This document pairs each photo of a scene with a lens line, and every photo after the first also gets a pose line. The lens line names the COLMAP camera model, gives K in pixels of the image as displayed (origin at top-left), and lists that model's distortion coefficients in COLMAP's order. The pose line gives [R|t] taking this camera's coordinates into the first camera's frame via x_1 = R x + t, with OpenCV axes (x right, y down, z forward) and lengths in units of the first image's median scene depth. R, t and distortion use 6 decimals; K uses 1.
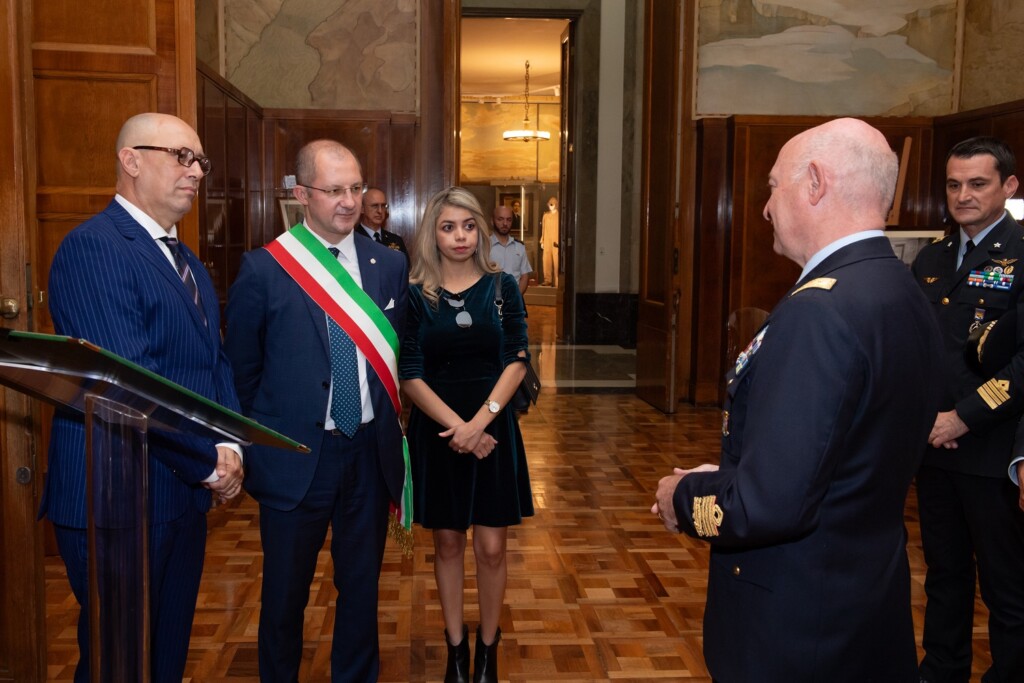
lens RADIAL K [[1040.9, 0, 510.6], [0, 1040.9, 340.1], [0, 0, 1]] dist [0.021546, 0.000000]
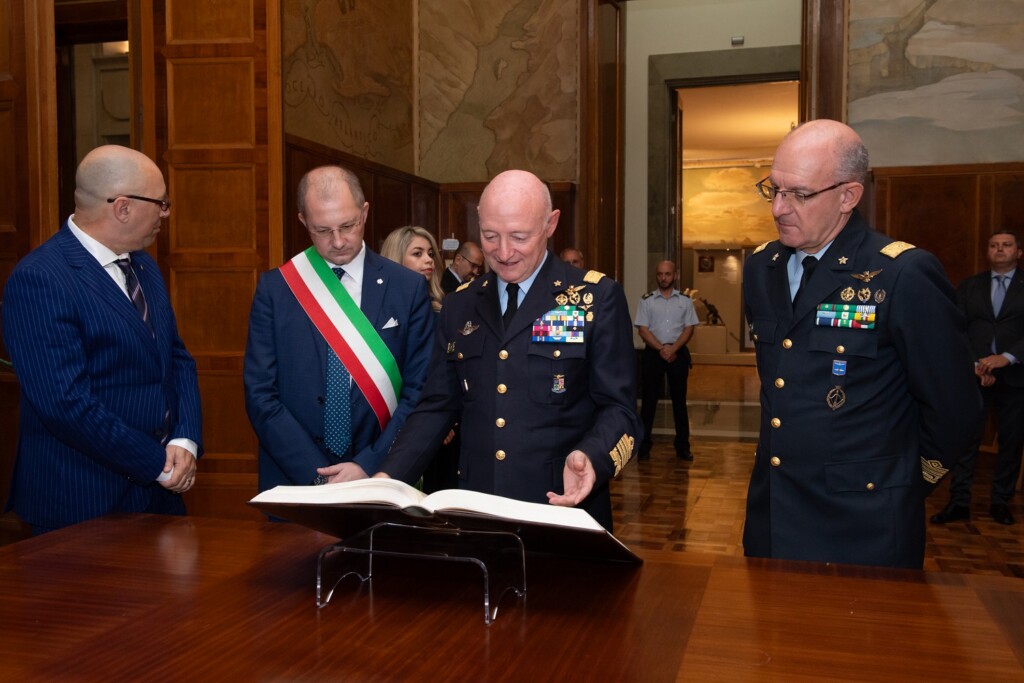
lens RADIAL K [[1079.7, 0, 506.5], [0, 1079.7, 349.0], [0, 0, 1]] dist [0.046163, 0.000000]
pose [[0.934925, 0.009429, -0.354720, 0.253038], [-0.031635, 0.997881, -0.056853, 0.029044], [0.353433, 0.064375, 0.933242, -0.091803]]
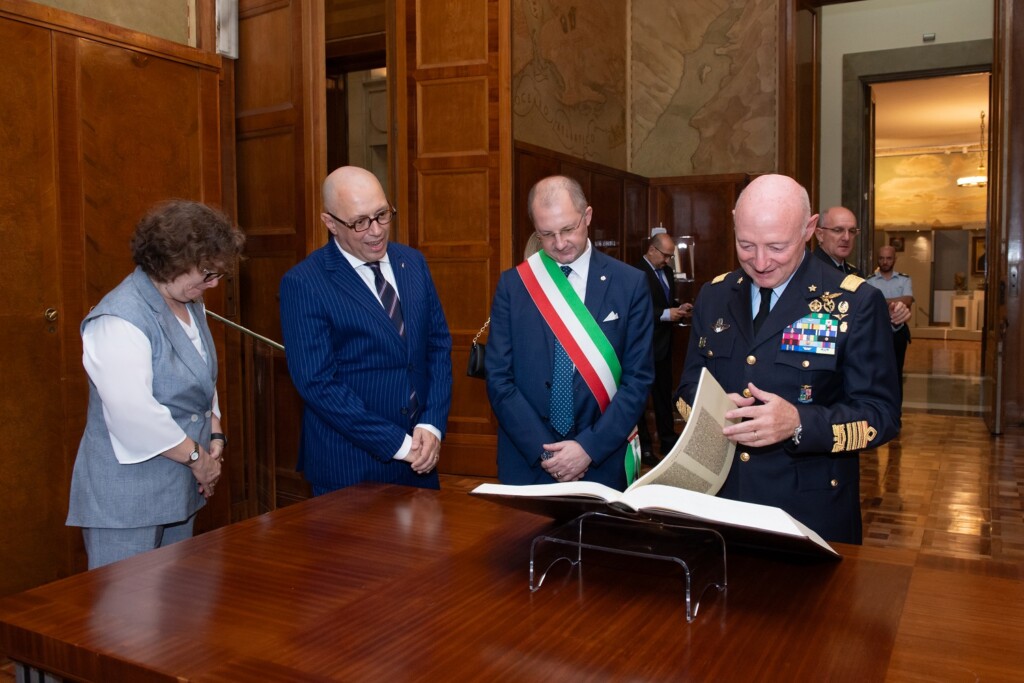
lens RADIAL K [[934.8, 0, 518.0], [0, 934.8, 349.7], [0, 0, 1]] dist [-0.014828, -0.034002]
pose [[0.845169, 0.027964, -0.533768, 0.246570], [-0.043876, 0.998890, -0.017142, 0.021253], [0.532696, 0.037907, 0.845457, -0.076204]]
